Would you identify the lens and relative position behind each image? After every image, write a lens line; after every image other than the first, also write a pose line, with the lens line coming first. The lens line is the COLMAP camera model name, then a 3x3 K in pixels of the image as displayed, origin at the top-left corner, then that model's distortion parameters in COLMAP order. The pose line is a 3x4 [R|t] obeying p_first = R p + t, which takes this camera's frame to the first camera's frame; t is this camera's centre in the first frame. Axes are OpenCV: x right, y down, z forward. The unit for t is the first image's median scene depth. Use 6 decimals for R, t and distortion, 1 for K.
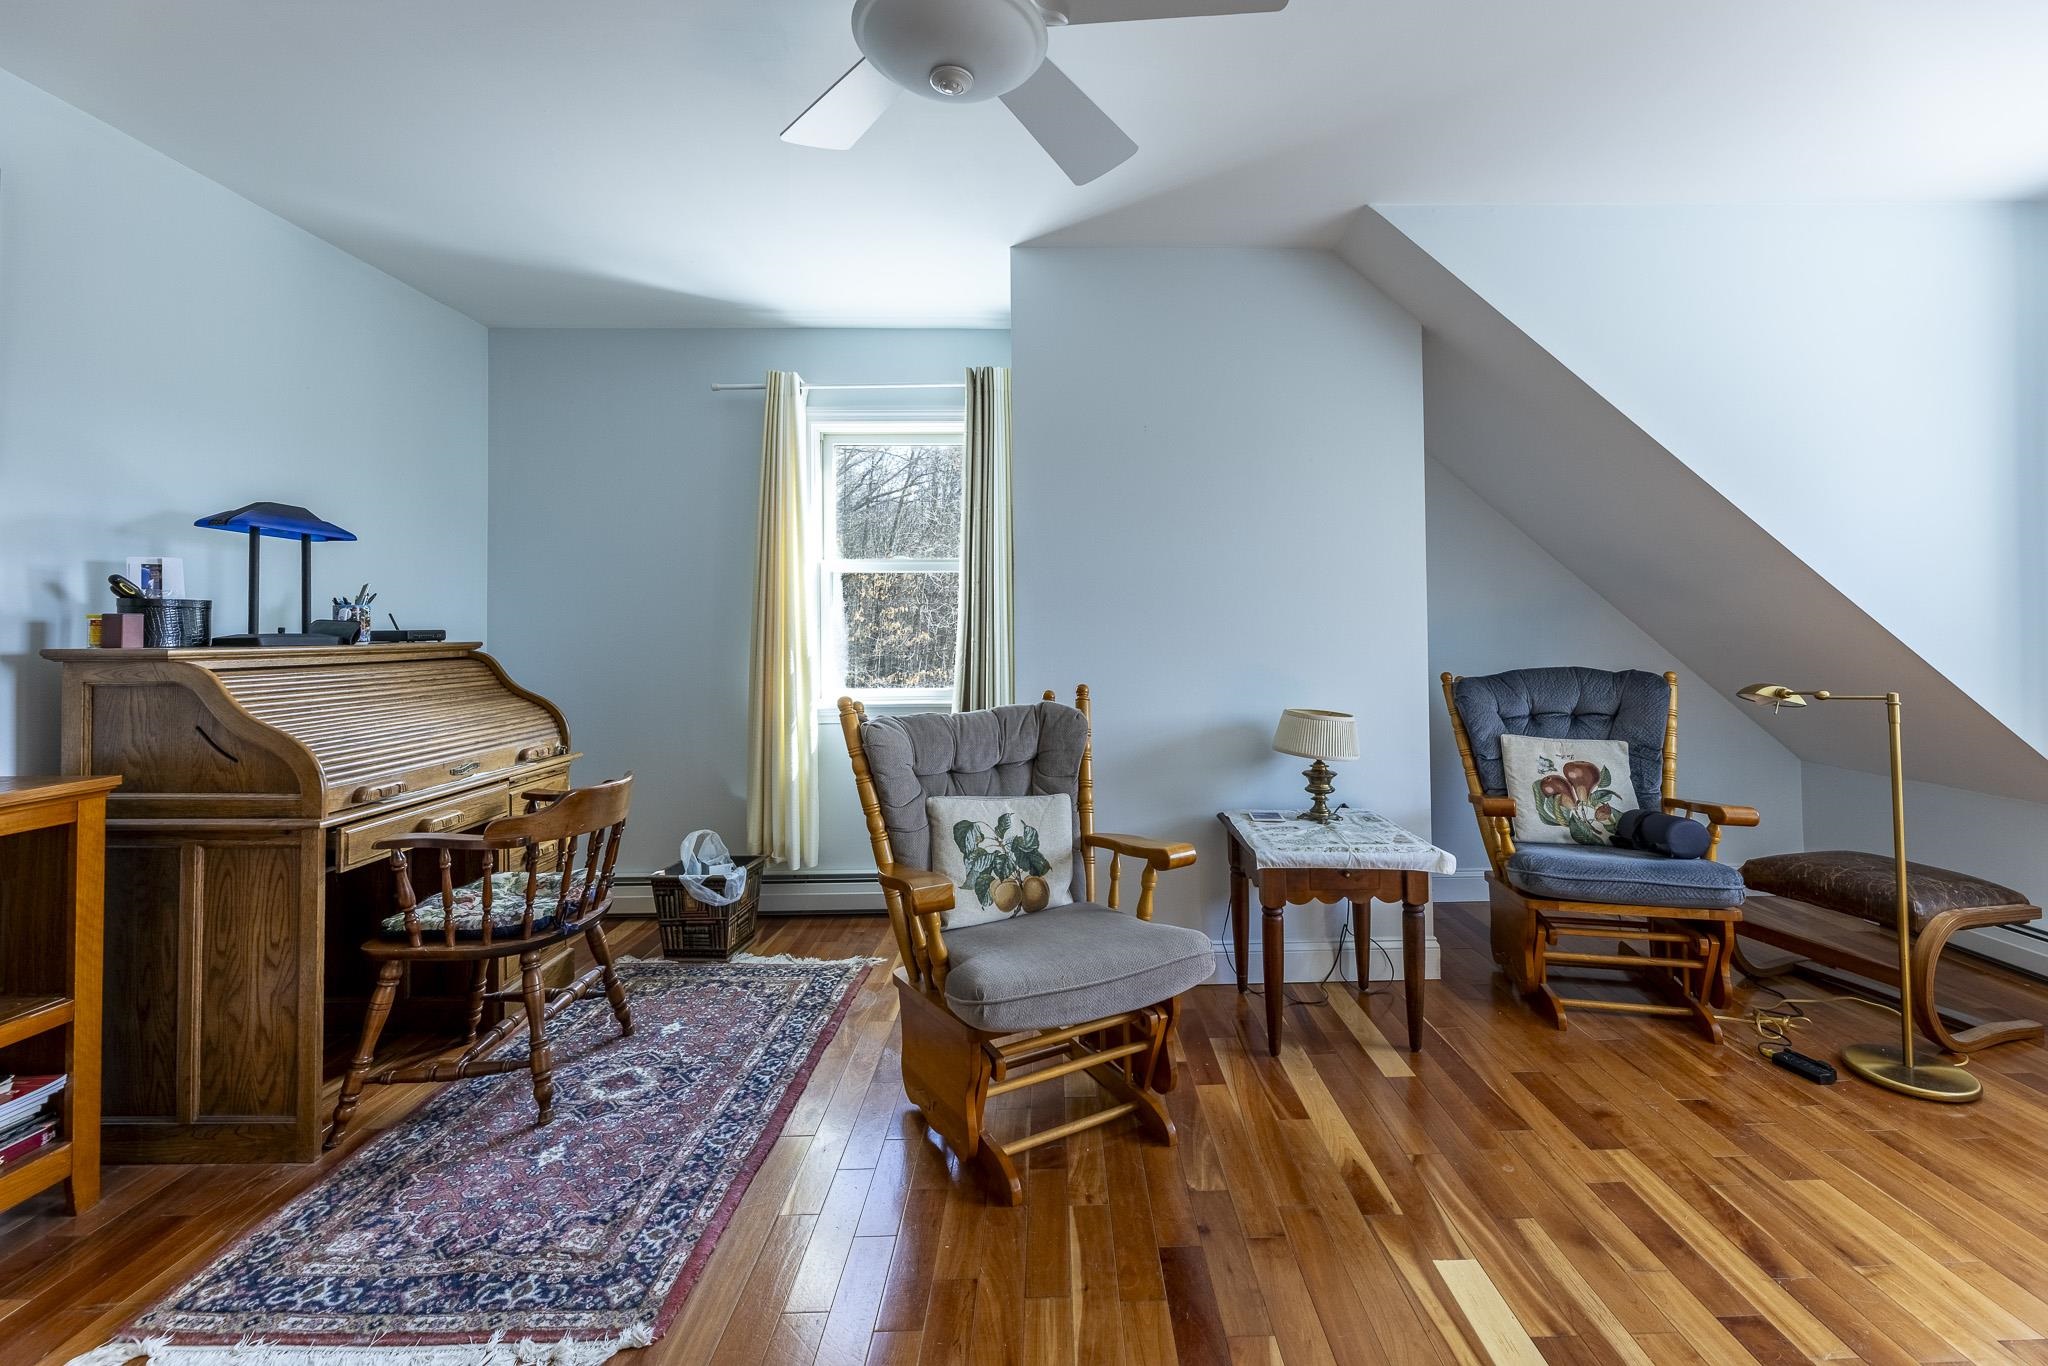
lens RADIAL K [[853.2, 0, 1040.9], [0, 853.2, 613.1], [0, 0, 1]] dist [0.001072, -0.000544]
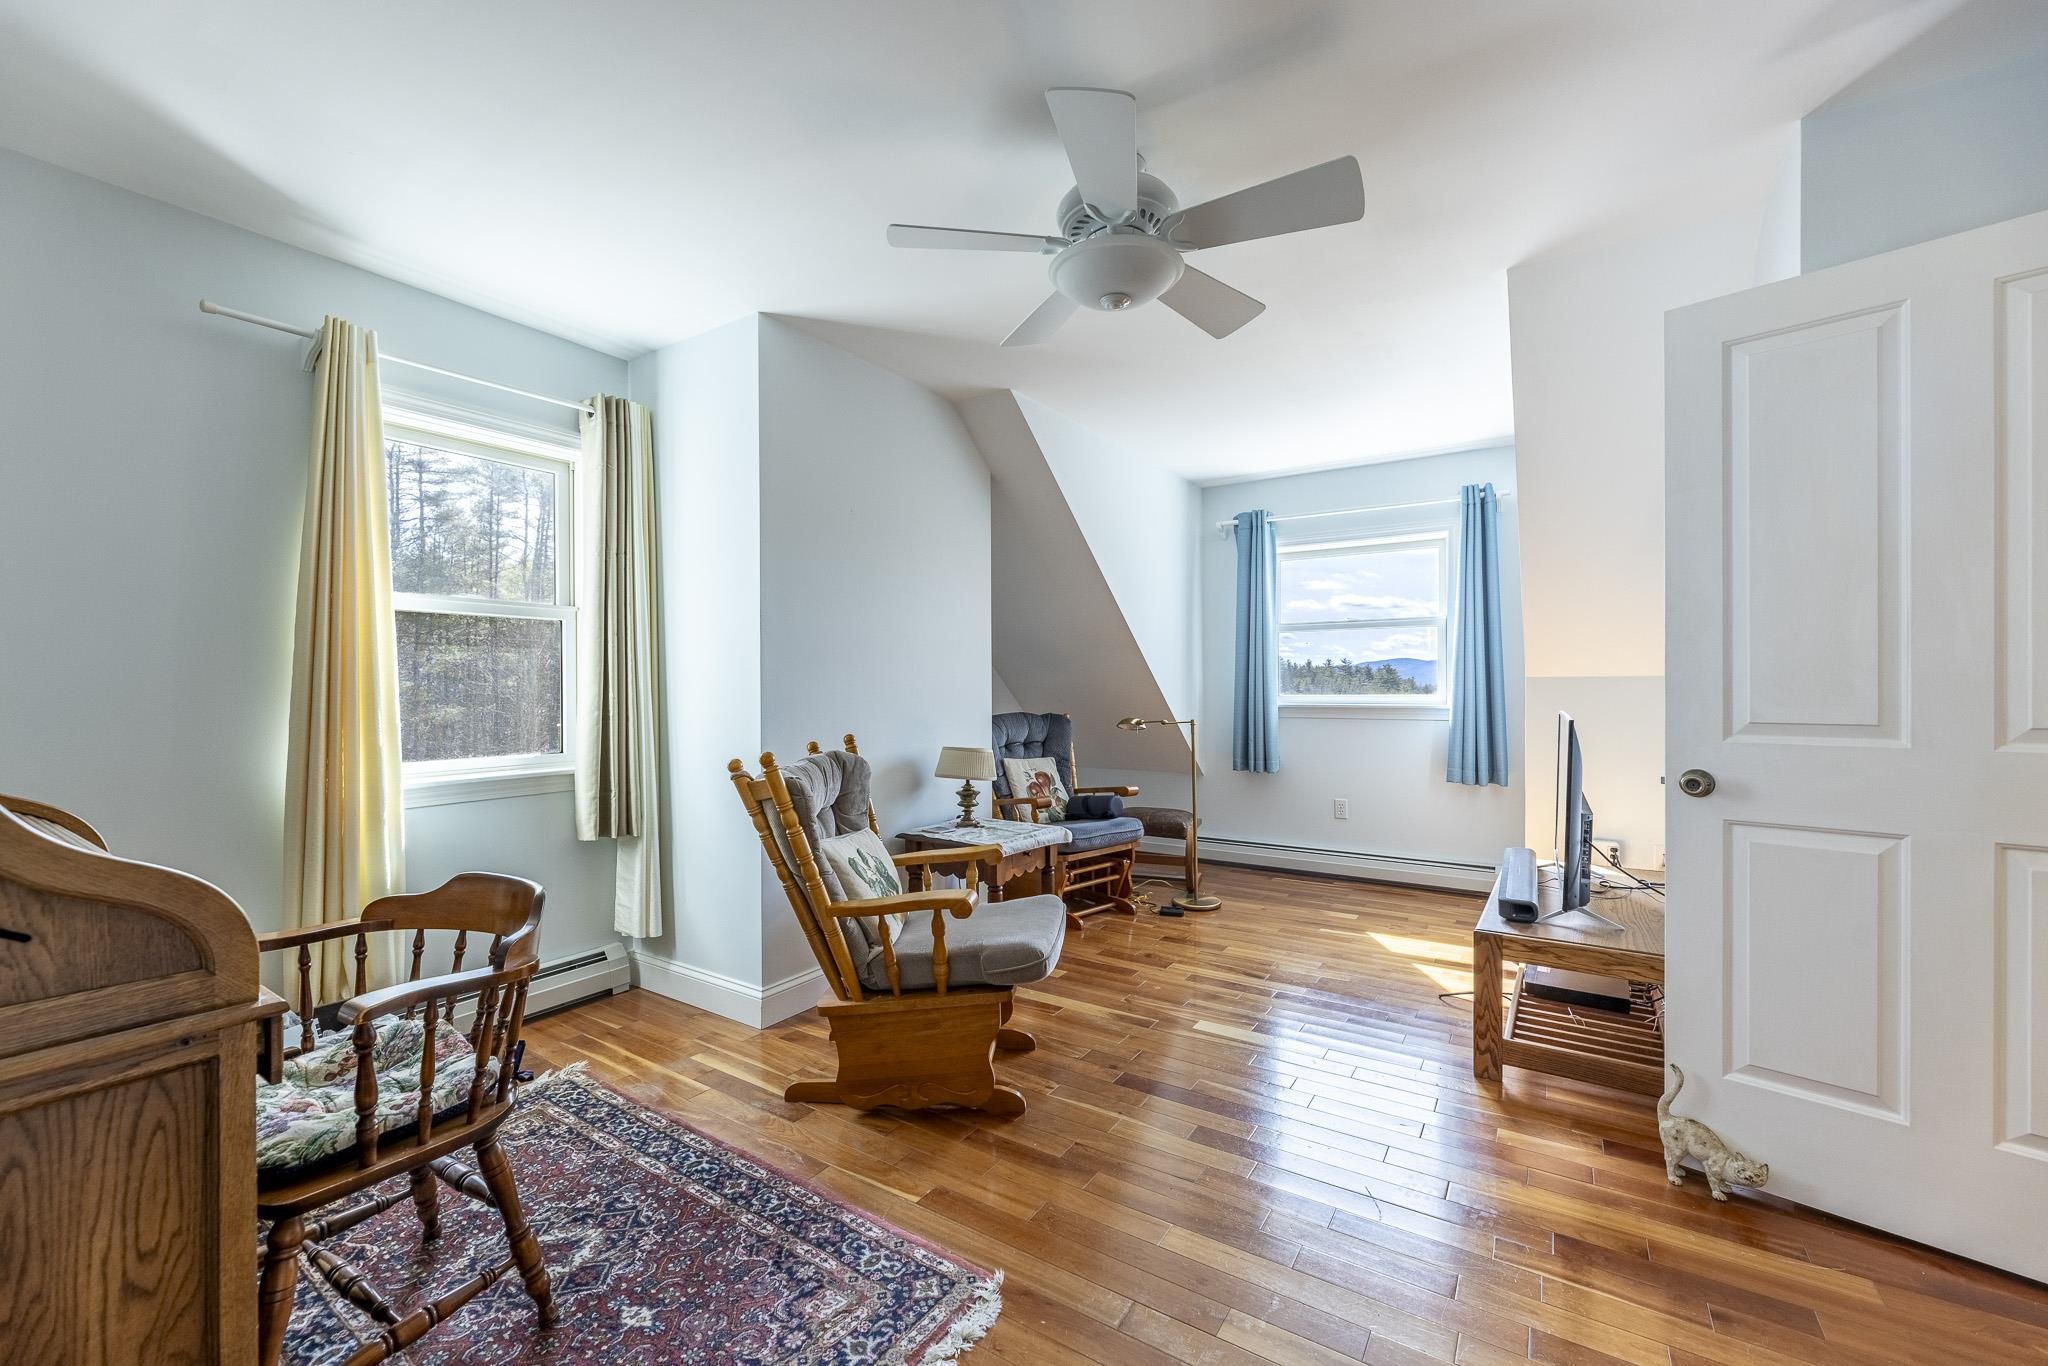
lens RADIAL K [[853.2, 0, 1008.7], [0, 853.2, 687.4], [0, 0, 1]] dist [0.001072, -0.000544]
pose [[0.565234, 0.003521, 0.824923, -0.816299], [-0.017531, 0.999816, 0.007745, 0.009040], [-0.824744, -0.018839, 0.565192, 0.190135]]
